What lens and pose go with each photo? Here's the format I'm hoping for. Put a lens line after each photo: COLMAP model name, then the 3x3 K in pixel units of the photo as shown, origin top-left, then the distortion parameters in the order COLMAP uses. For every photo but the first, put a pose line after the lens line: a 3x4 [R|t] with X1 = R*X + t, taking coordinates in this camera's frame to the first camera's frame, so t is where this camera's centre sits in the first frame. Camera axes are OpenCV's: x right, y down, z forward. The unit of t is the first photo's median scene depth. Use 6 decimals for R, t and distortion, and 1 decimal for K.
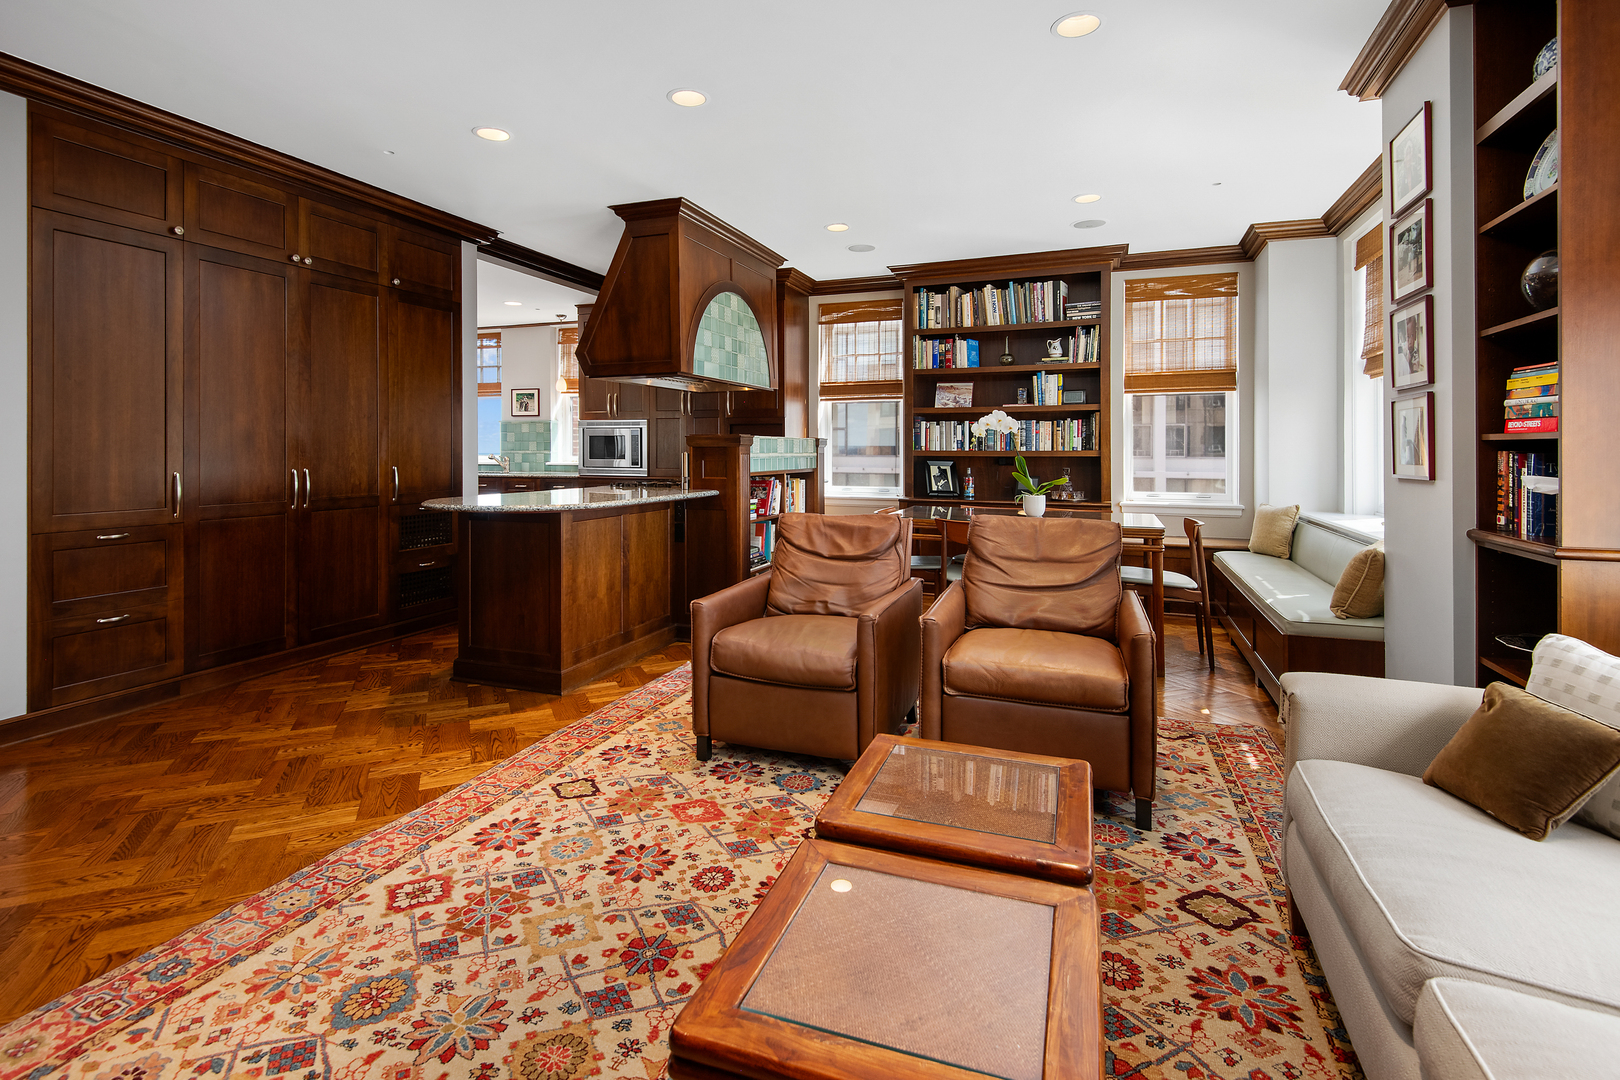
lens RADIAL K [[761.5, 0, 813.1], [0, 761.5, 454.1], [0, 0, 1]] dist [0.012105, -0.001173]
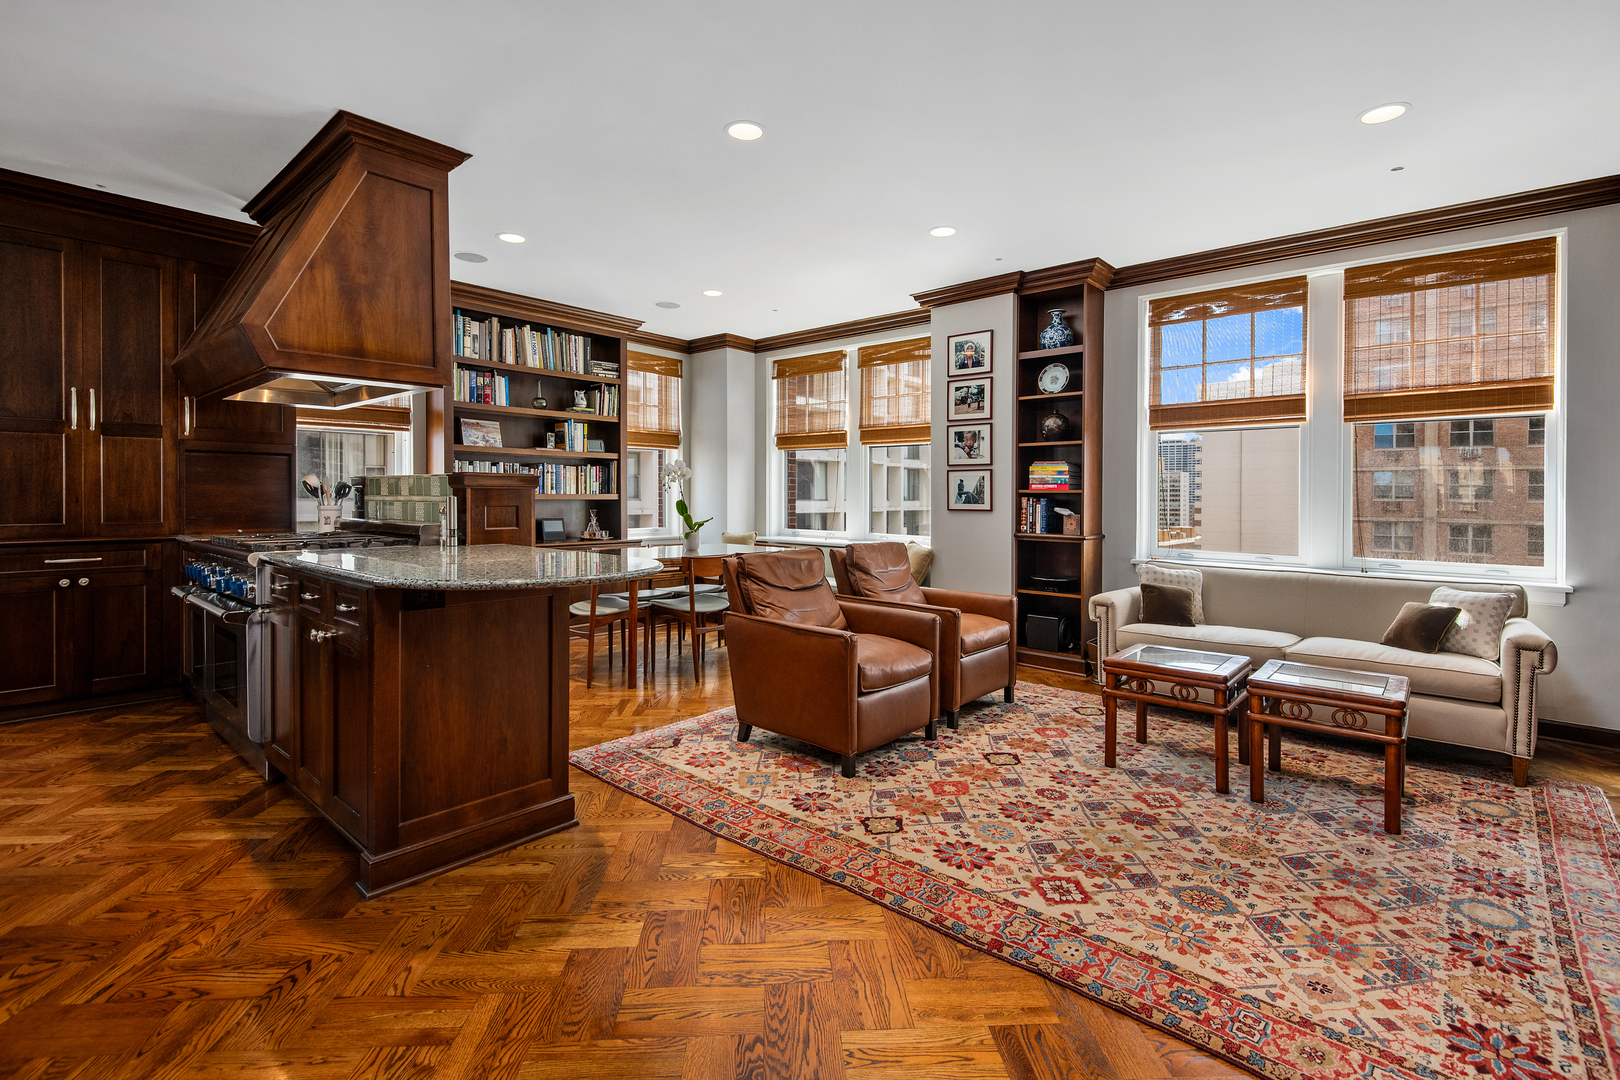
lens RADIAL K [[750.9, 0, 811.5], [0, 750.9, 500.7], [0, 0, 1]] dist [0.025570, 0.000049]
pose [[0.356393, -0.001193, 0.934335, -1.279123], [-0.005974, 0.999976, 0.003556, -0.002990], [-0.934317, -0.006849, 0.356377, 0.719472]]
